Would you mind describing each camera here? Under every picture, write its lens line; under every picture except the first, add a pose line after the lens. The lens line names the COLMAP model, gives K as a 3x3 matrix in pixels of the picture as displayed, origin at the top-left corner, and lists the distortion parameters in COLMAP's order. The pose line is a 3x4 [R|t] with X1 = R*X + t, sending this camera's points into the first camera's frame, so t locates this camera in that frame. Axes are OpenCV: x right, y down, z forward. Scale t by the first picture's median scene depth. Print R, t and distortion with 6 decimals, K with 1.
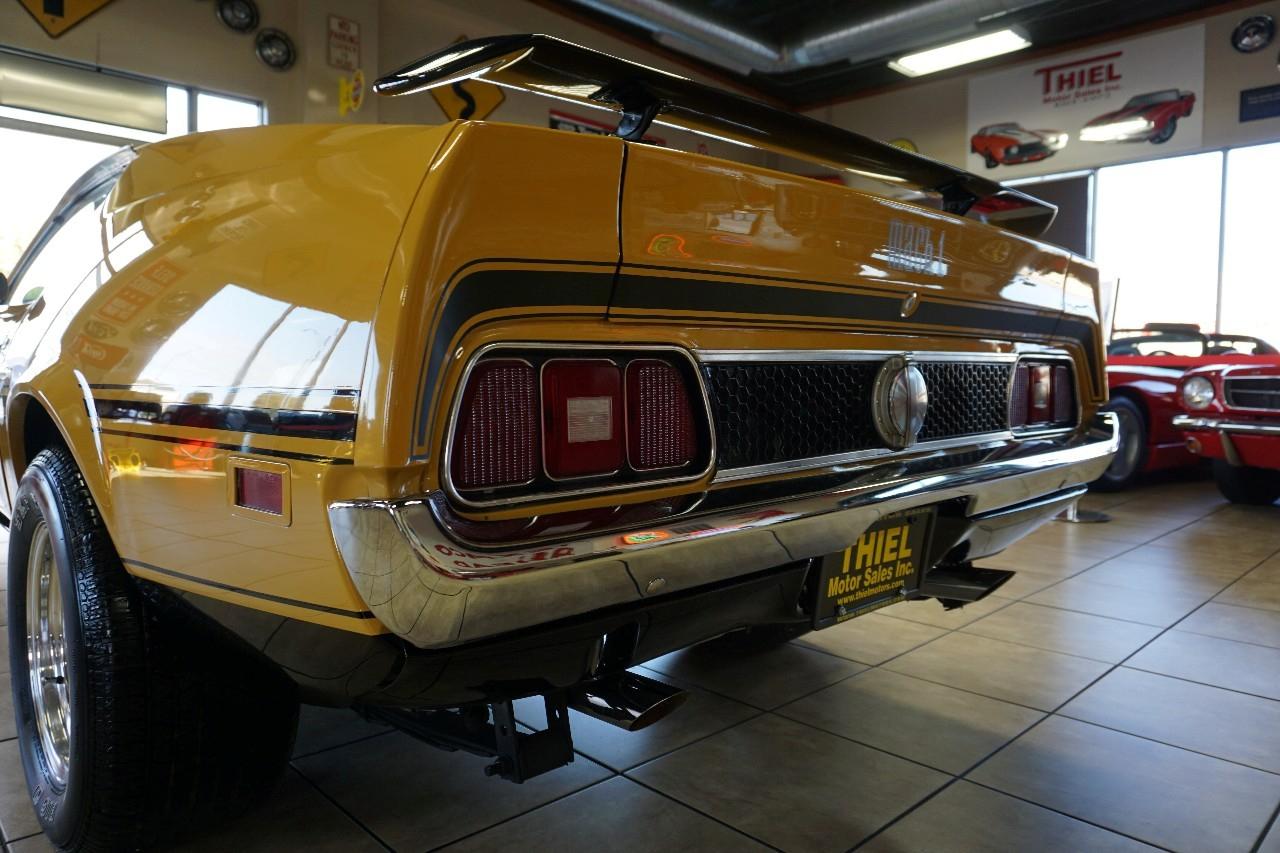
lens RADIAL K [[852.9, 0, 627.9], [0, 852.9, 424.5], [0, 0, 1]] dist [-0.050887, 0.019158]
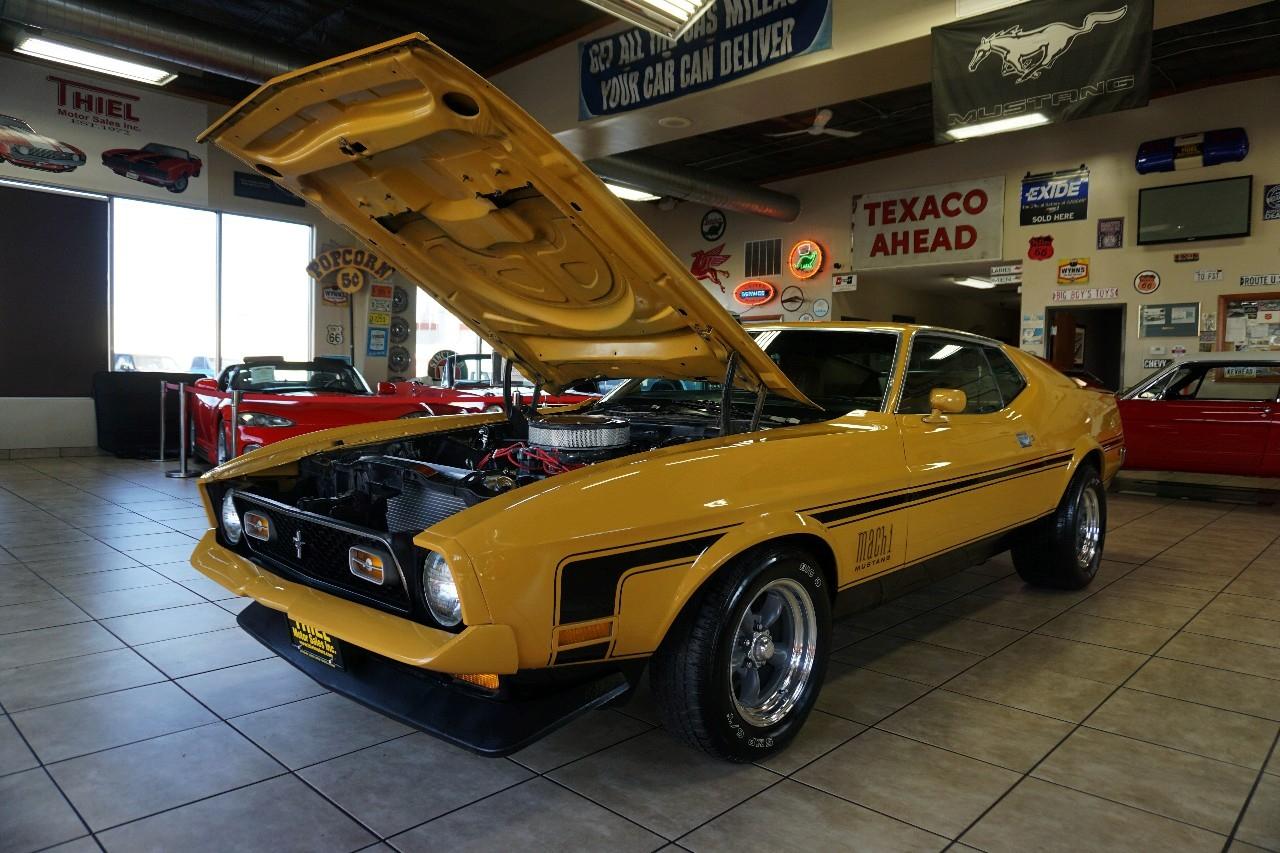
lens RADIAL K [[845.9, 0, 636.1], [0, 845.9, 425.8], [0, 0, 1]] dist [-0.044624, 0.028772]
pose [[-0.061943, -0.060536, 0.996242, -2.270700], [0.043660, 0.997039, 0.063299, -0.234420], [-0.997124, 0.047417, -0.059117, 1.754913]]
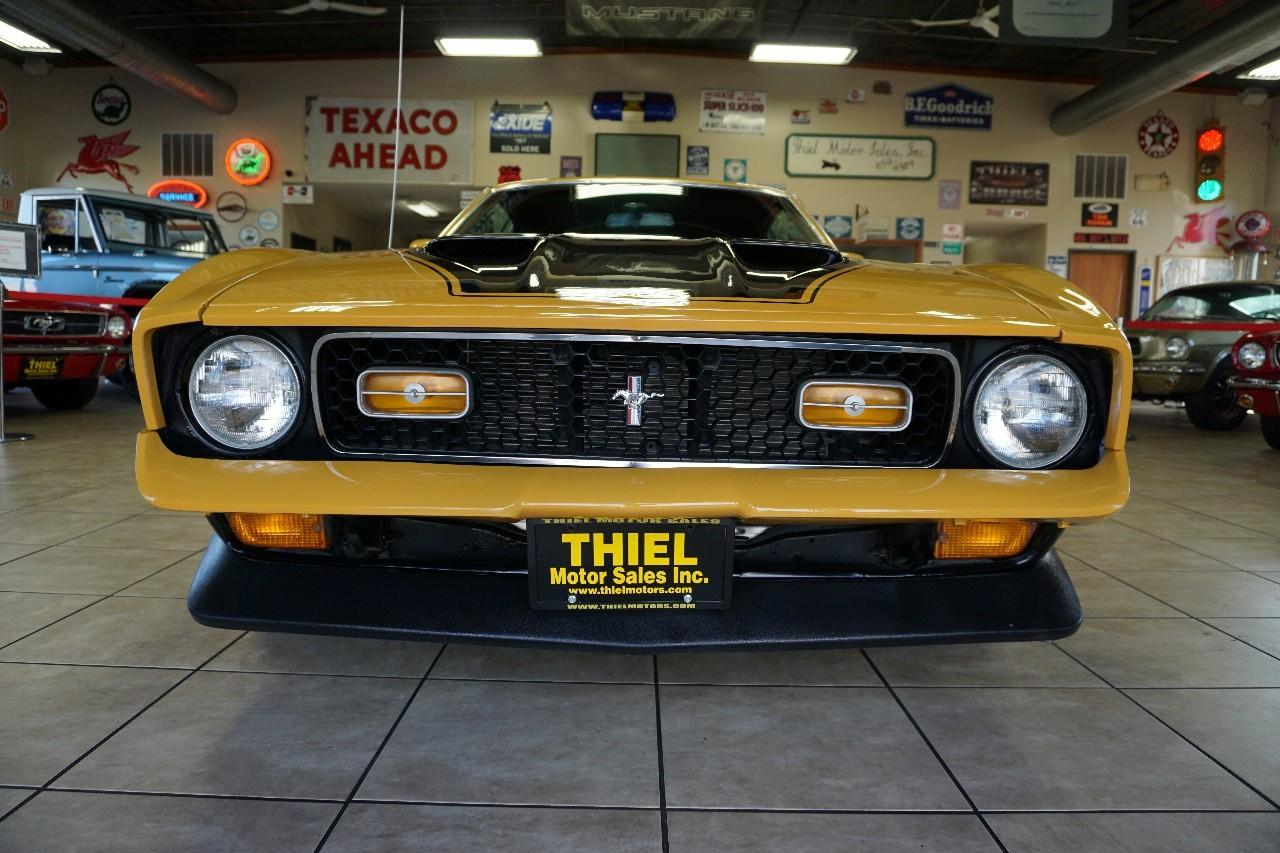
lens RADIAL K [[855.4, 0, 633.9], [0, 855.4, 426.1], [0, 0, 1]] dist [-0.053779, 0.021770]
pose [[-0.732737, -0.091687, 0.674307, -1.625386], [0.013489, 0.988730, 0.149098, -0.113666], [-0.680378, 0.118346, -0.723242, 2.504958]]
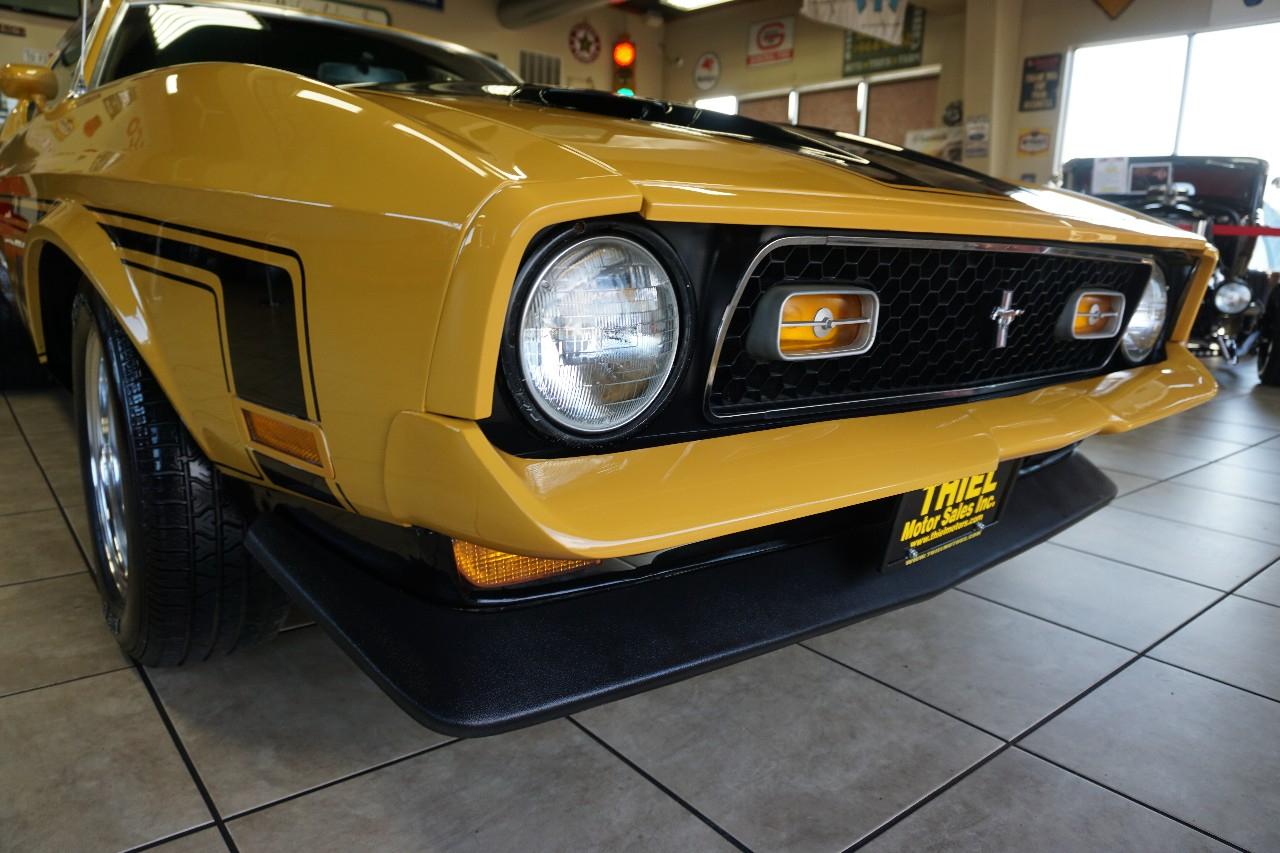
lens RADIAL K [[865.2, 0, 632.9], [0, 865.2, 425.5], [0, 0, 1]] dist [-0.053453, 0.025770]
pose [[-0.997129, -0.060159, 0.045977, -1.063319], [-0.046037, 0.963790, 0.262657, -0.107485], [-0.060113, 0.259786, -0.963793, 2.602869]]
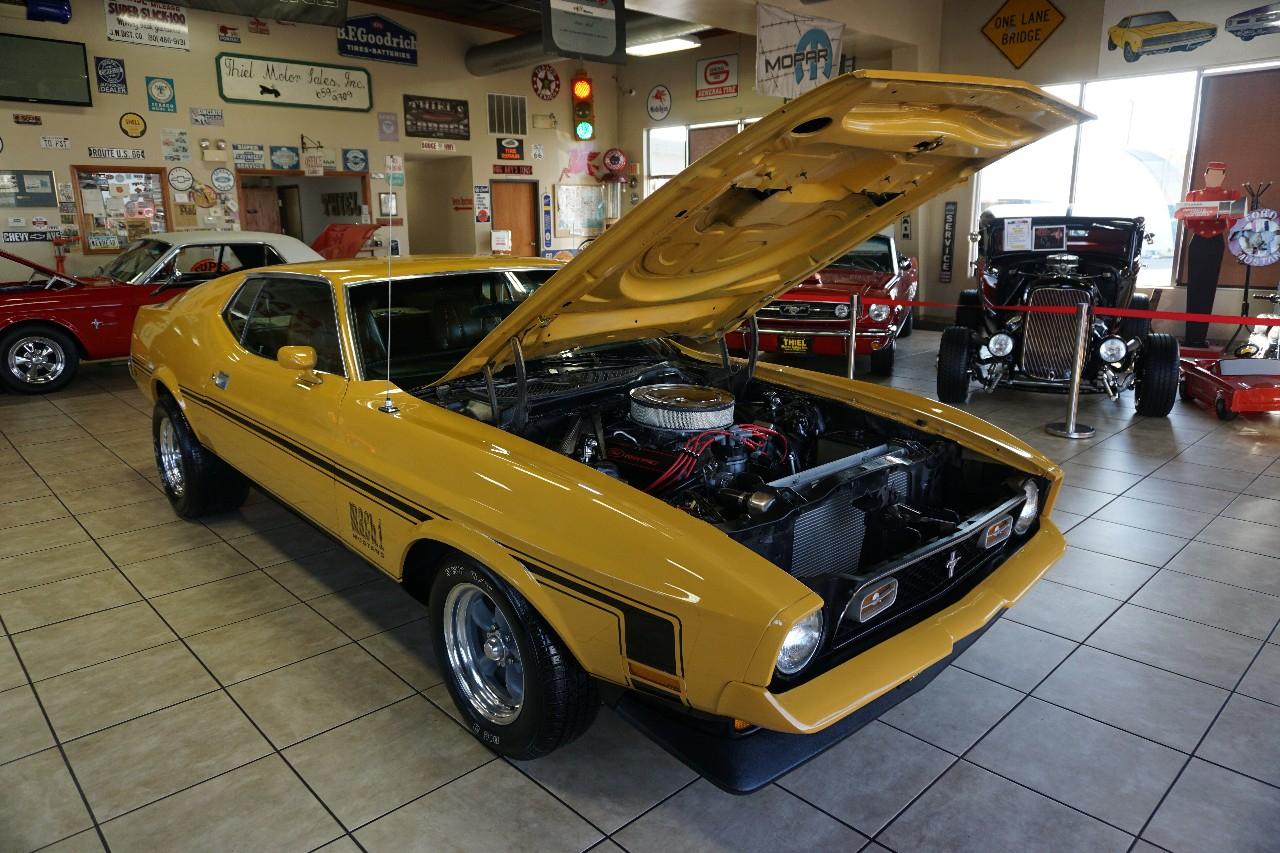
lens RADIAL K [[844.0, 0, 640.0], [0, 844.0, 426.5], [0, 0, 1]] dist [-0.047438, 0.029041]
pose [[-0.999792, 0.004422, -0.019896, -0.861743], [-0.001676, 0.955048, 0.296448, -0.500284], [0.020313, 0.296419, -0.954842, 3.002891]]
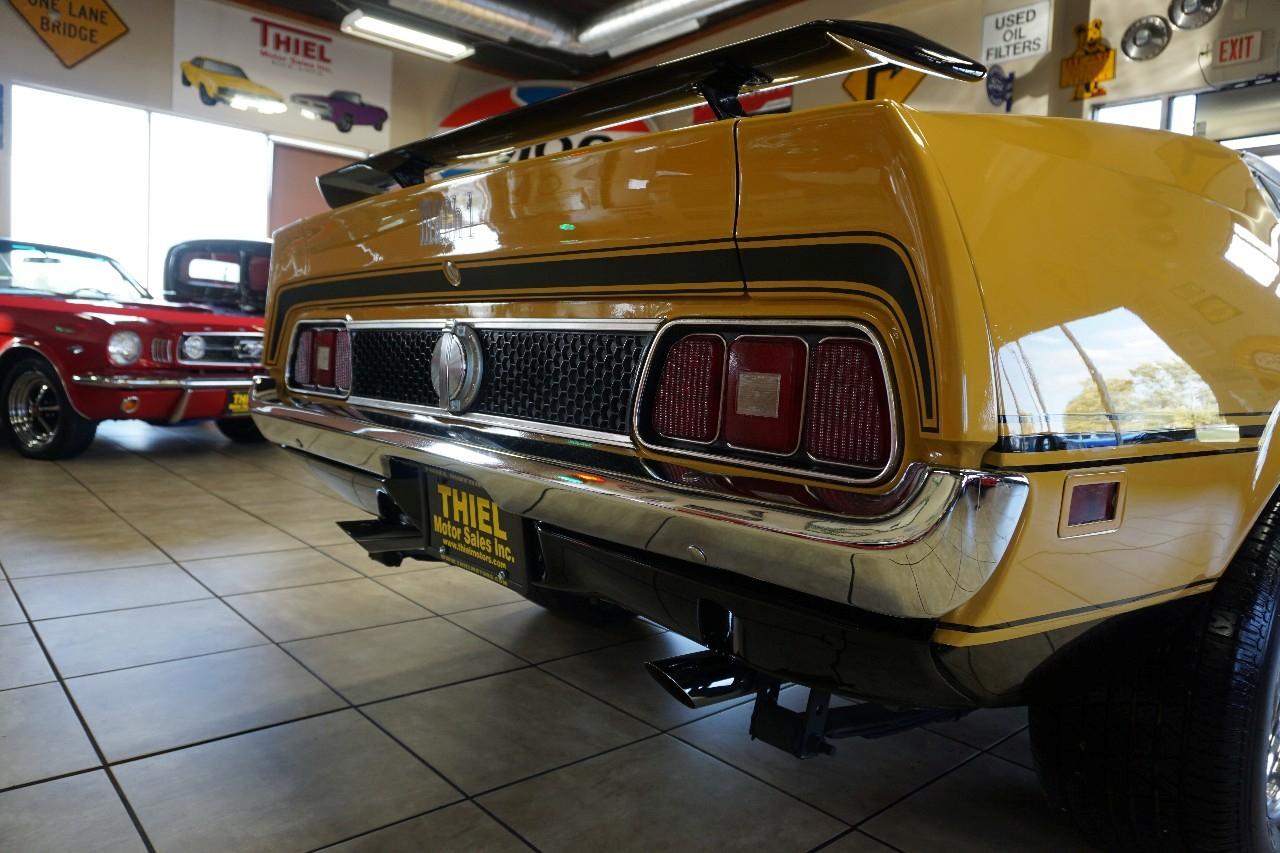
lens RADIAL K [[875.1, 0, 636.5], [0, 875.1, 417.6], [0, 0, 1]] dist [-0.022500, 0.004917]
pose [[-0.018435, 0.063608, -0.997805, 0.795265], [-0.112990, 0.991449, 0.065290, -0.036448], [0.993425, 0.113945, -0.011090, 0.702782]]
